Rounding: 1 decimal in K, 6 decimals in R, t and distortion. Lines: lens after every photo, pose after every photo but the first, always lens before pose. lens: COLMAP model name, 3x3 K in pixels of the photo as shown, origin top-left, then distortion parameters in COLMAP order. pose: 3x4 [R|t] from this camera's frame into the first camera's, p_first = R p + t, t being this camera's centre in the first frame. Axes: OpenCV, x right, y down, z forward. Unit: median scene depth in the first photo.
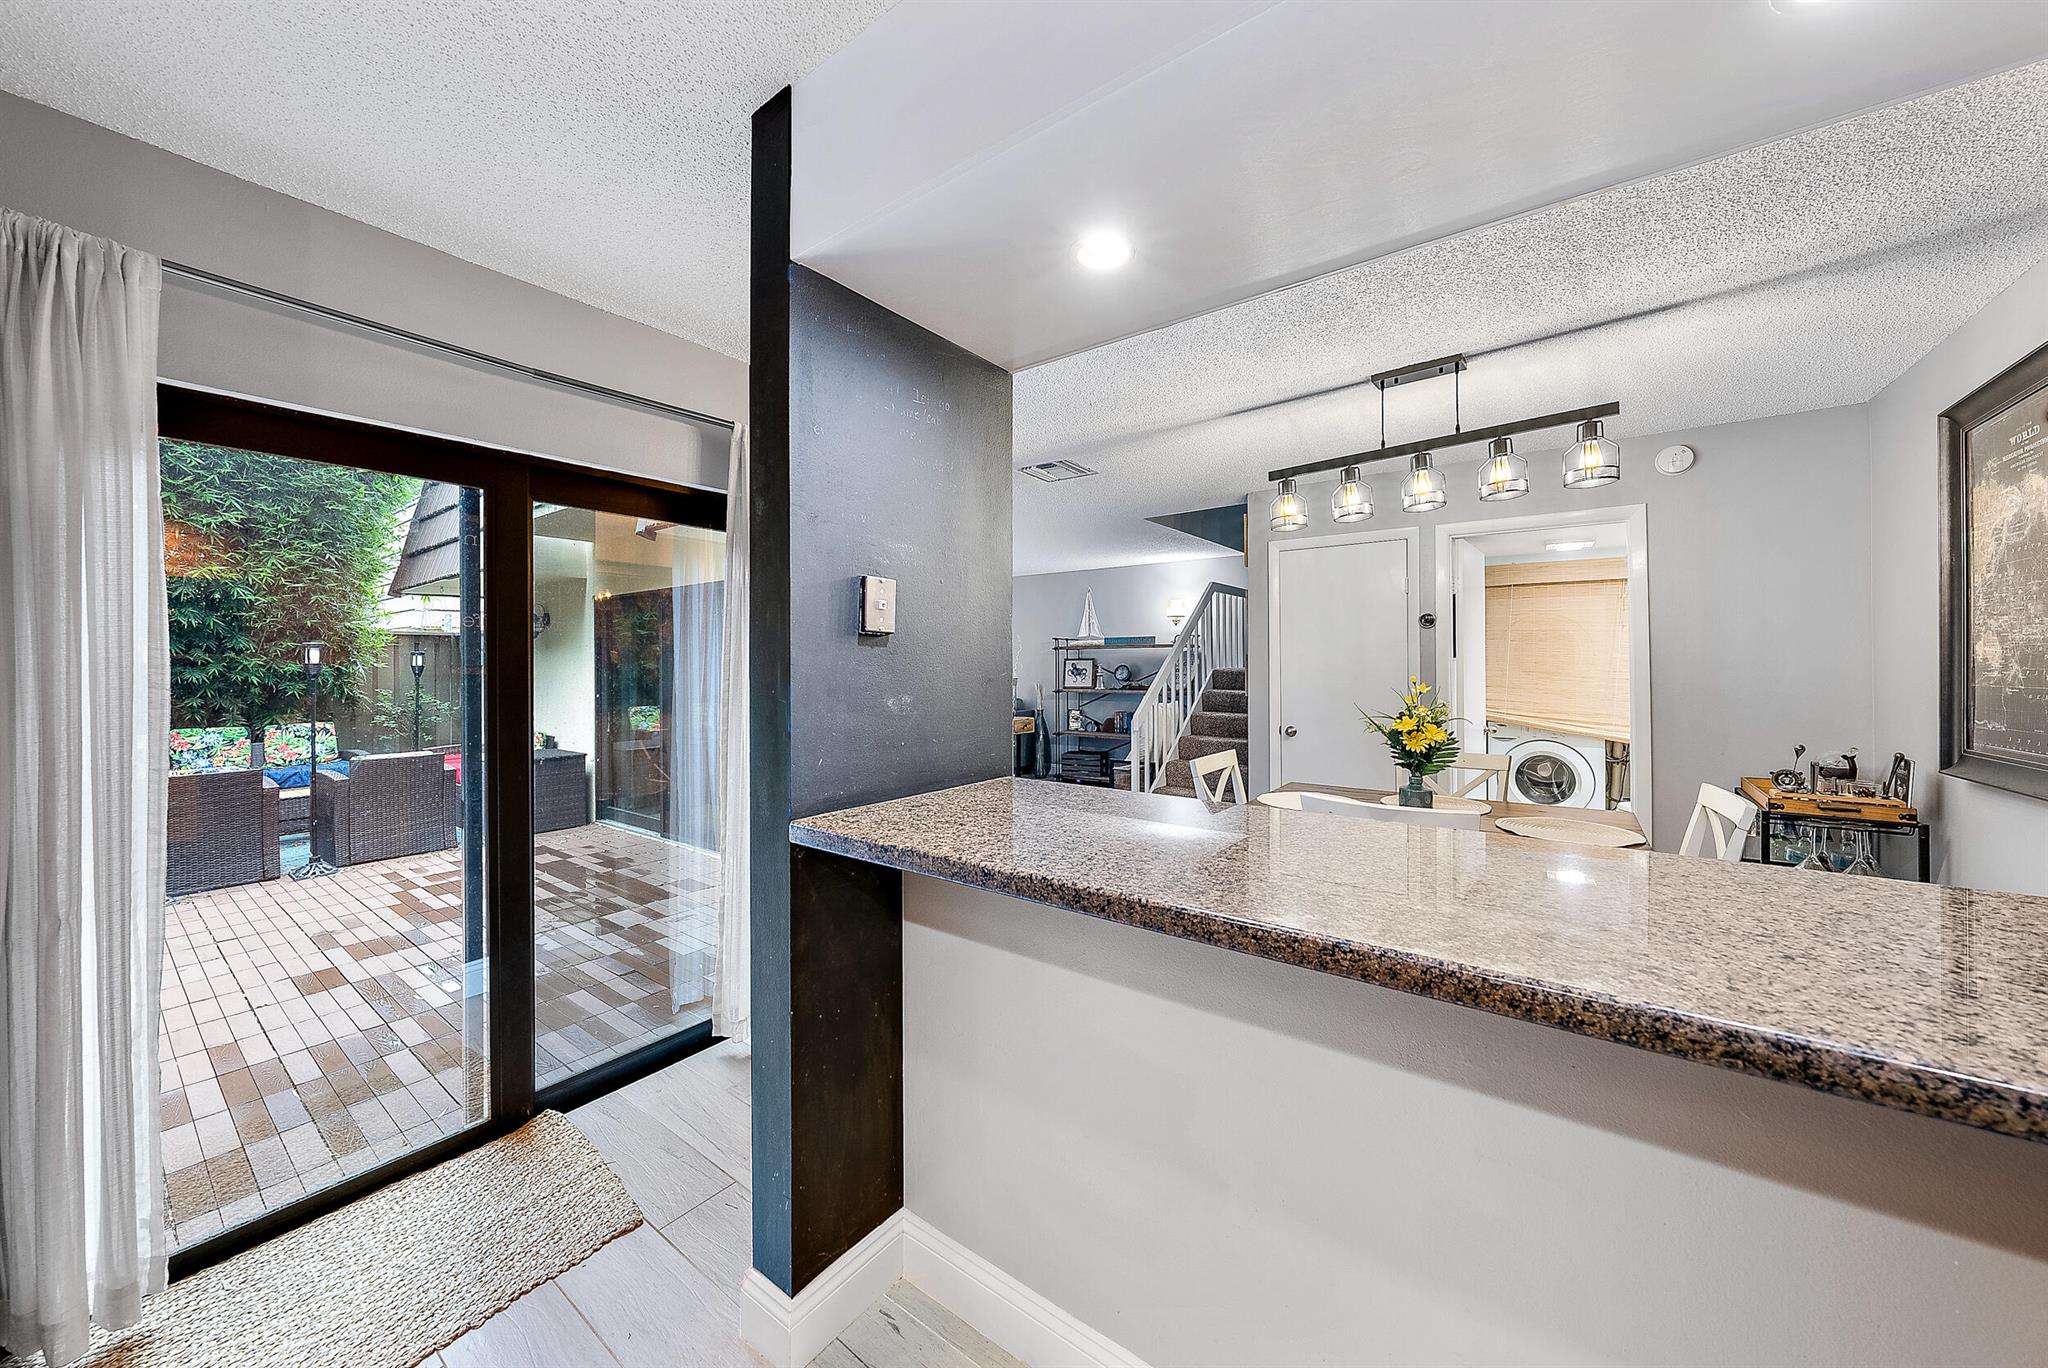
lens RADIAL K [[719.4, 0, 1023.5], [0, 719.4, 666.6], [0, 0, 1]] dist [-0.001191, -0.000215]
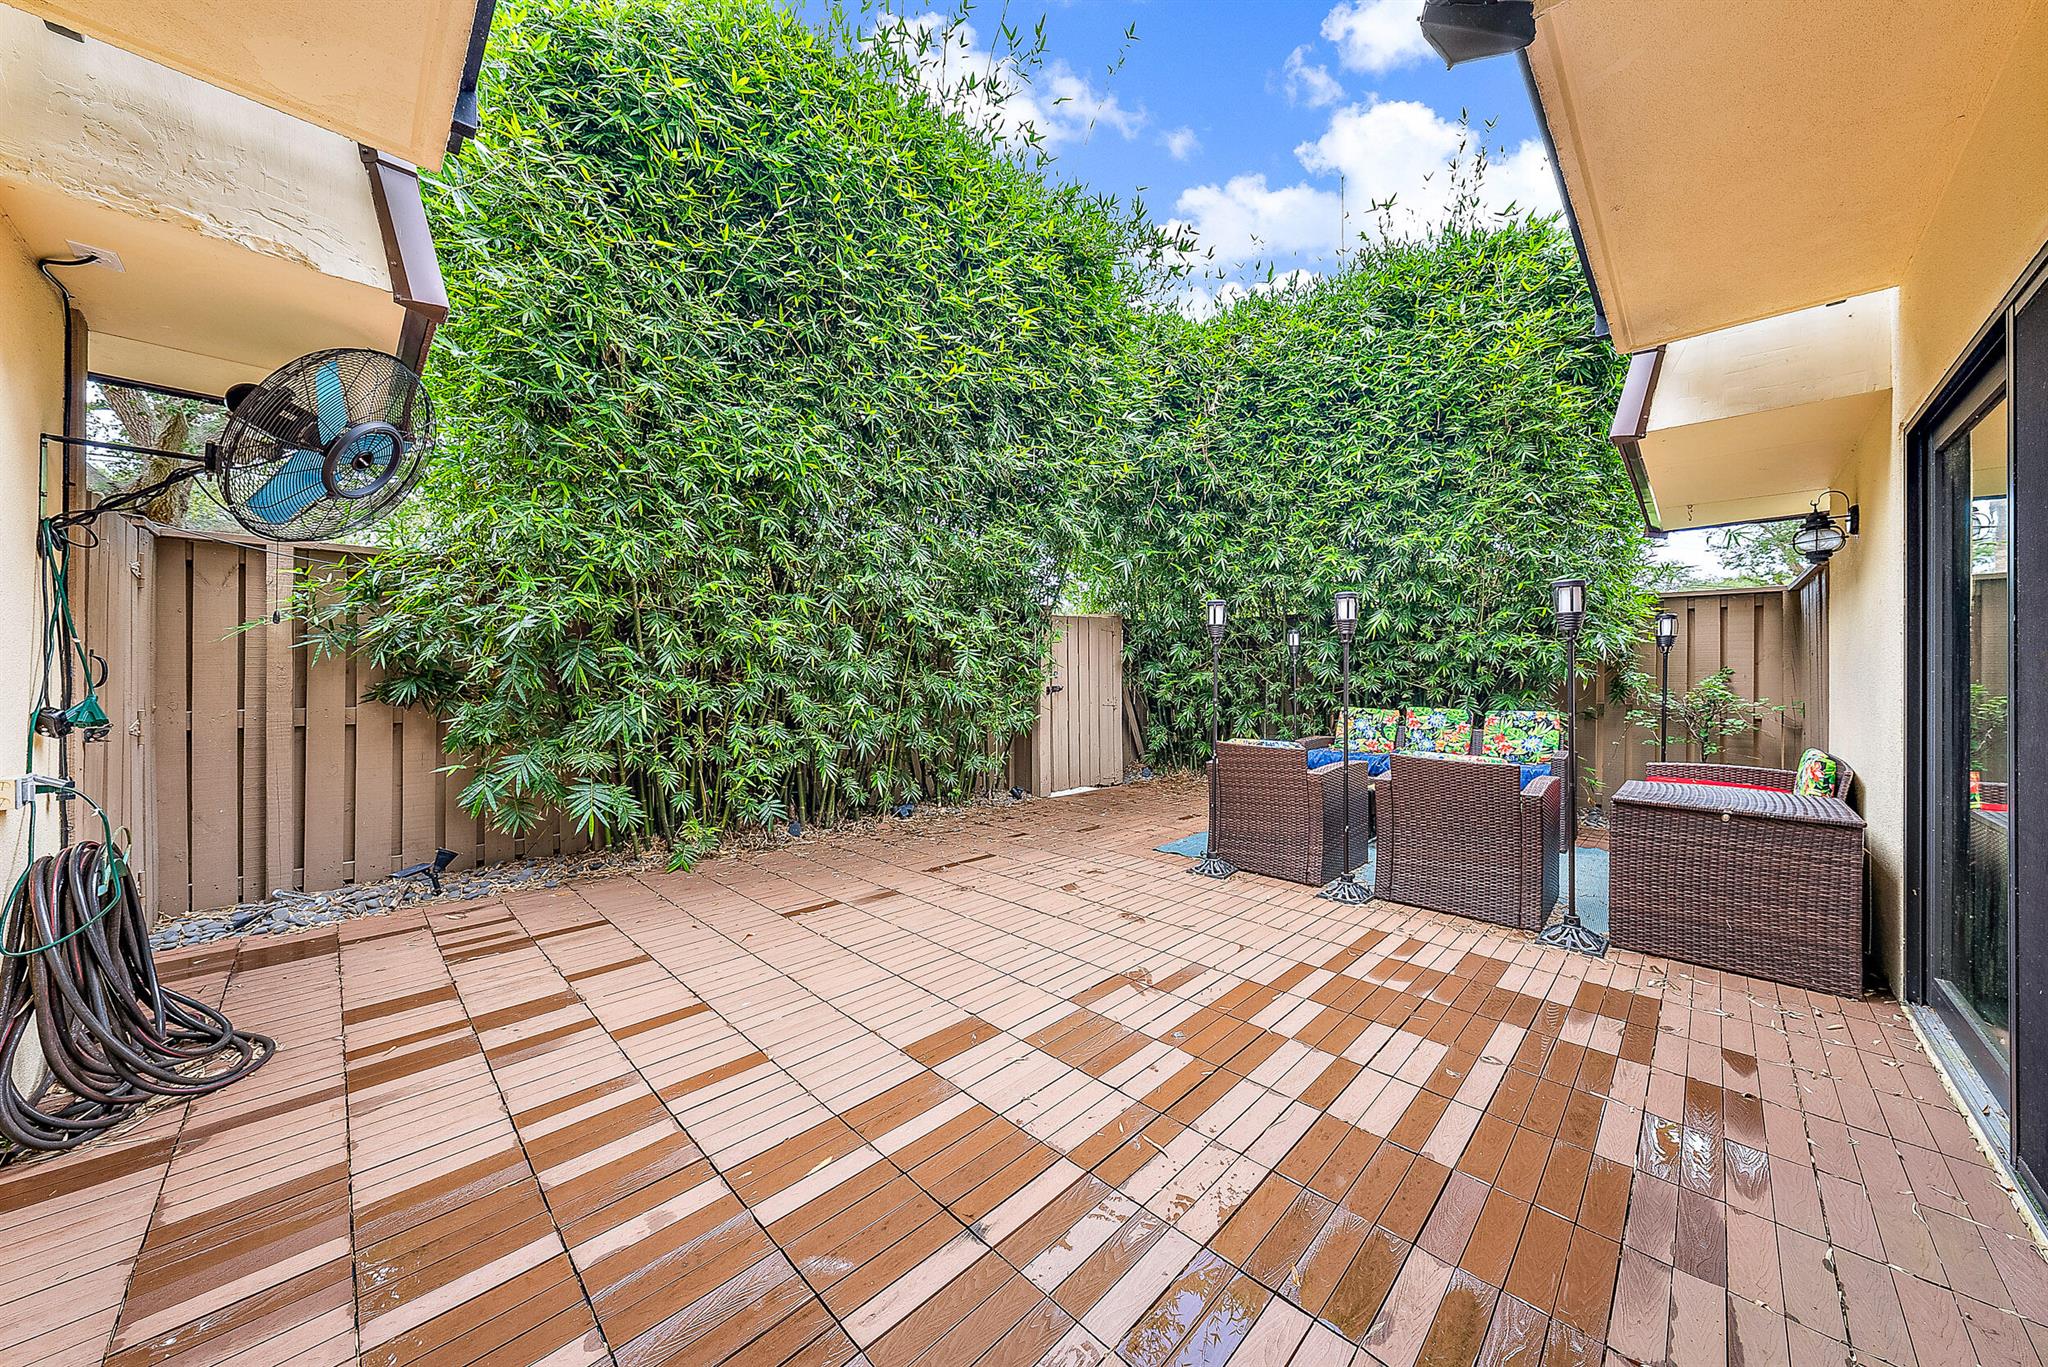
lens RADIAL K [[697.1, 0, 1032.4], [0, 697.1, 675.3], [0, 0, 1]] dist [-0.001035, -0.000033]
pose [[-0.131777, 0.006617, -0.991257, -0.159104], [-0.006456, 0.999951, 0.007534, 0.038350], [0.991258, 0.007393, -0.131728, 0.584594]]
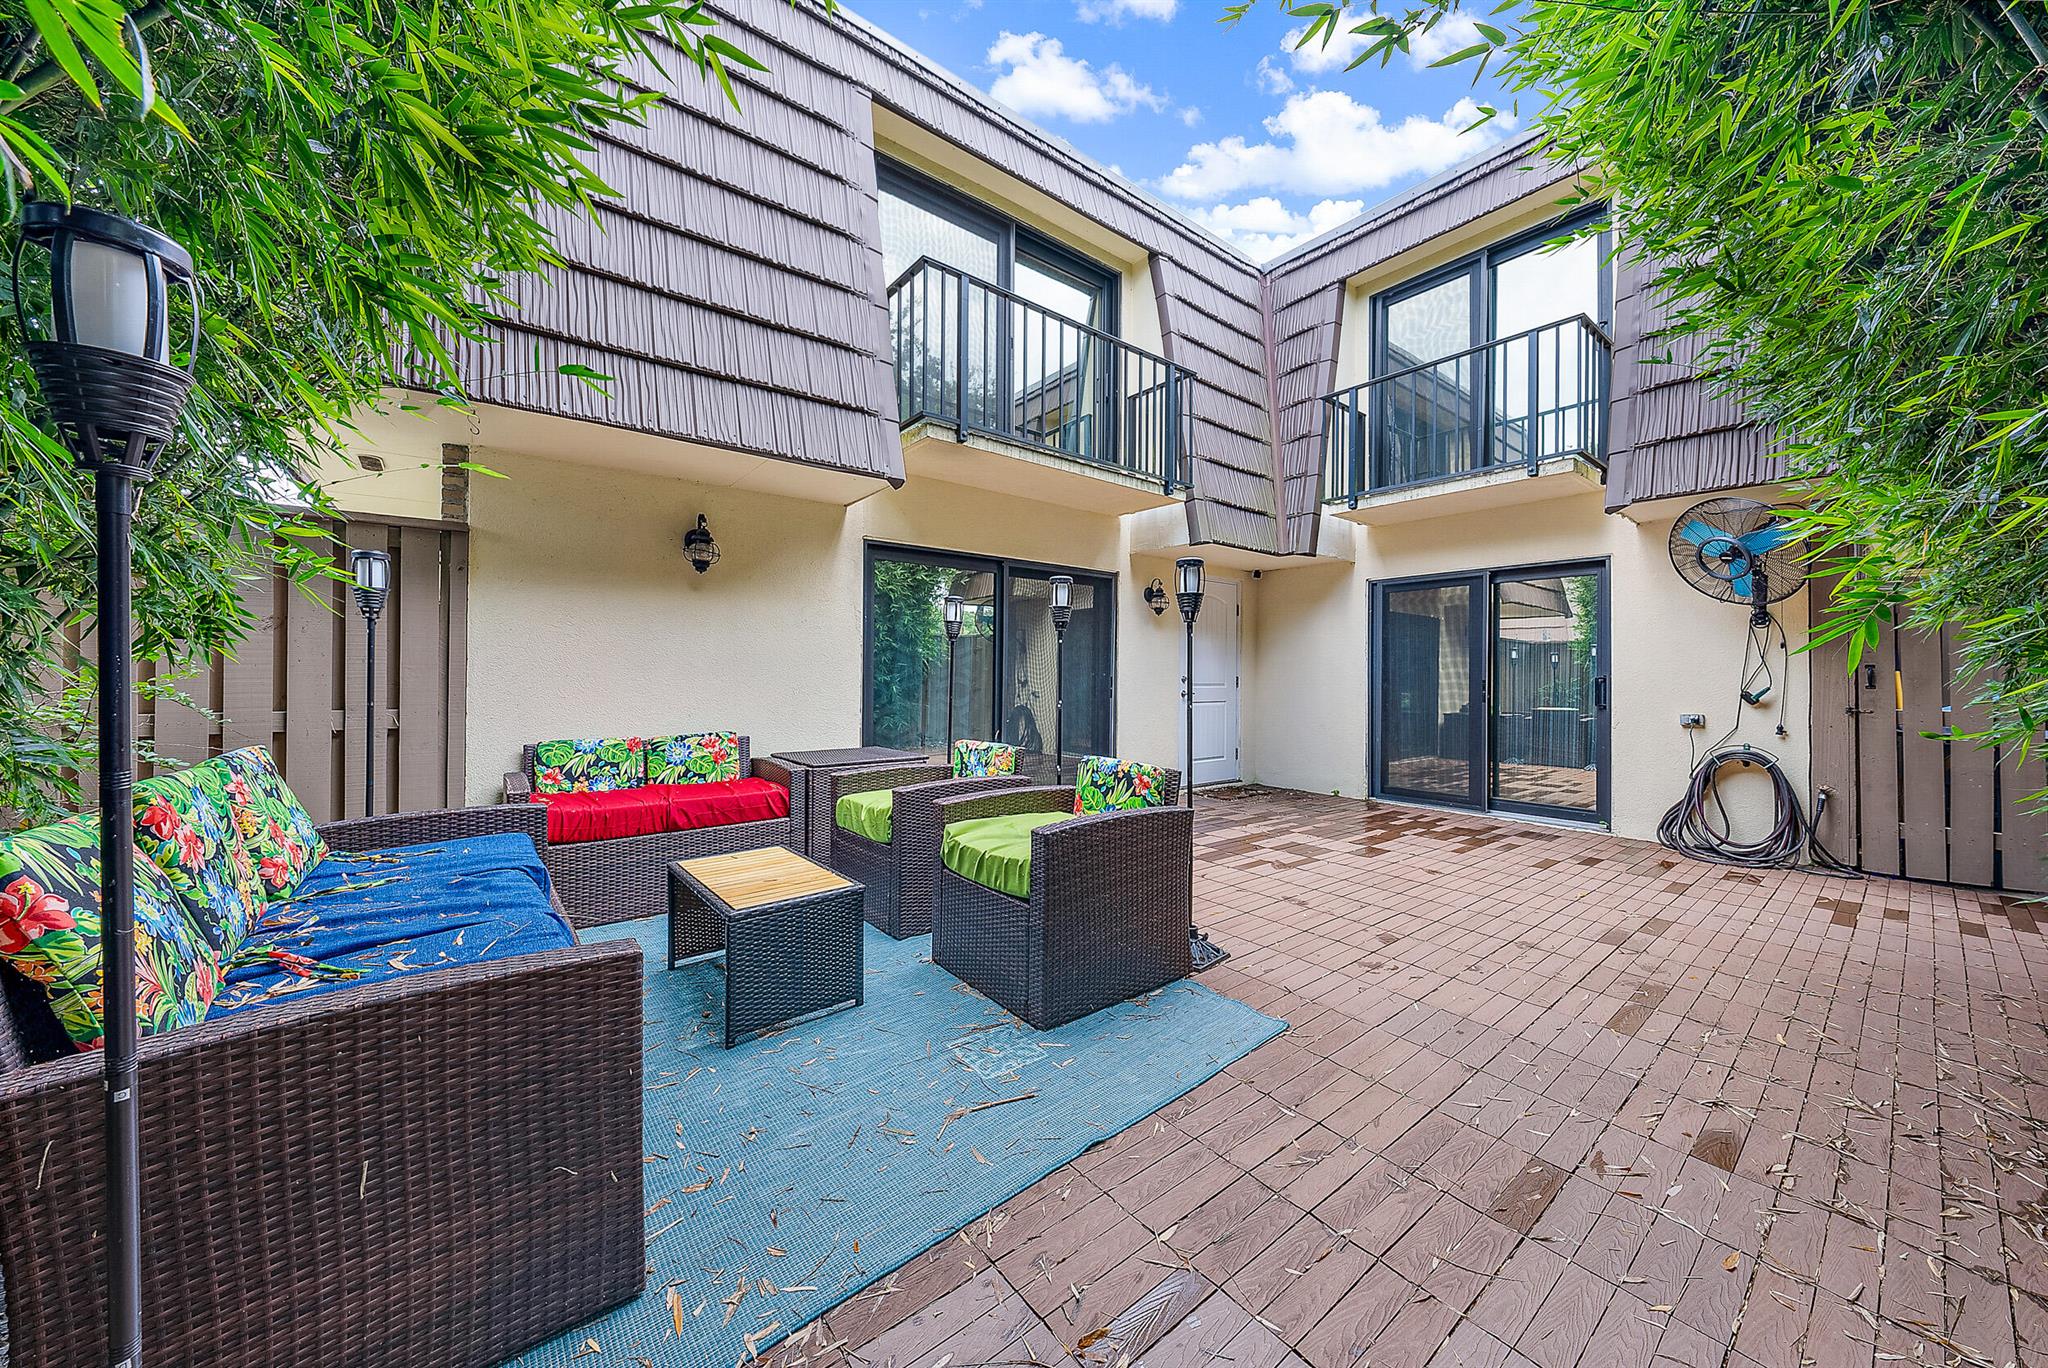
lens RADIAL K [[697.1, 0, 1032.4], [0, 697.1, 675.8], [0, 0, 1]] dist [-0.001035, -0.000033]
pose [[0.259272, 0.009393, 0.965759, -1.257324], [-0.007535, 0.999942, -0.007702, 0.051348], [-0.965775, -0.005280, 0.259328, 0.648587]]
